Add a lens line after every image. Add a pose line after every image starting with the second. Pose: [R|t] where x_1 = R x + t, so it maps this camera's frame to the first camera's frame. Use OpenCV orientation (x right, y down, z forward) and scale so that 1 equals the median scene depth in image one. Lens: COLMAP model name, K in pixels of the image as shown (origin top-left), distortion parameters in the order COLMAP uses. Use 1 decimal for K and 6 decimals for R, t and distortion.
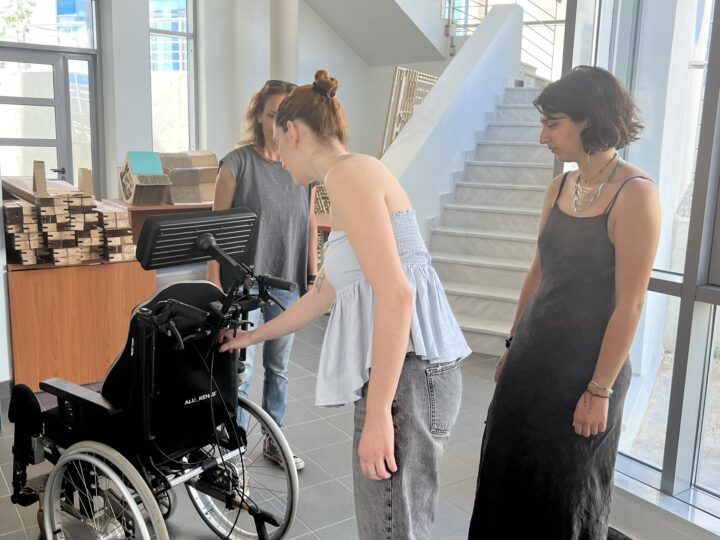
lens RADIAL K [[711.9, 0, 359.9], [0, 711.9, 266.1], [0, 0, 1]] dist [0.066287, 0.000000]
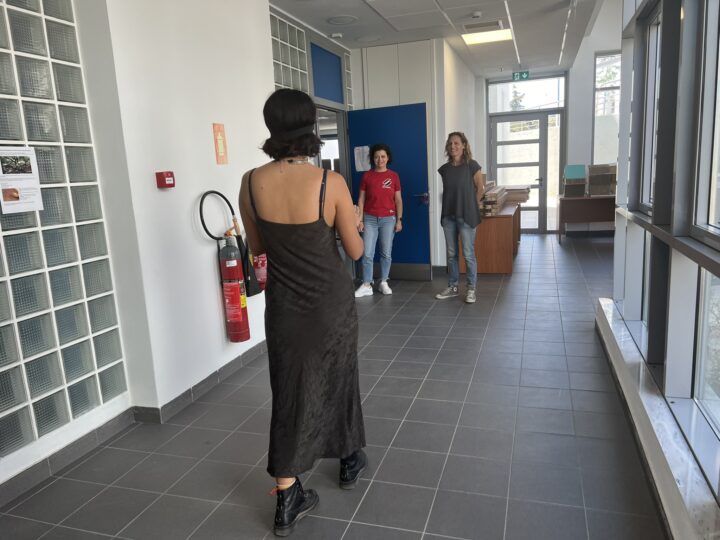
lens RADIAL K [[546.3, 0, 365.5], [0, 546.3, 273.6], [0, 0, 1]] dist [0.045315, -0.062693]
pose [[0.622535, 0.090927, -0.777292, 0.749163], [-0.072575, 0.995655, 0.058346, 0.098961], [0.779220, 0.020089, 0.626429, -0.335144]]
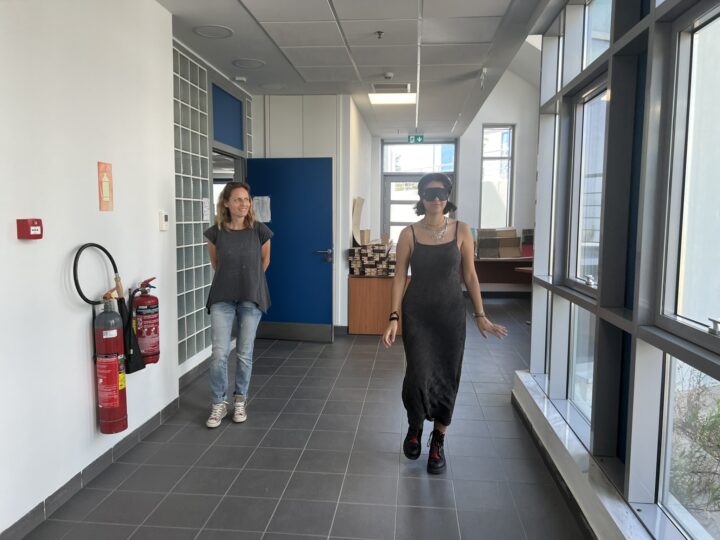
lens RADIAL K [[546.3, 0, 365.2], [0, 546.3, 265.8], [0, 0, 1]] dist [0.045315, -0.062693]
pose [[0.776414, 0.040518, -0.628920, 0.620838], [-0.102470, 0.992768, -0.062542, 0.072765], [0.621837, 0.113004, 0.774951, -0.304983]]
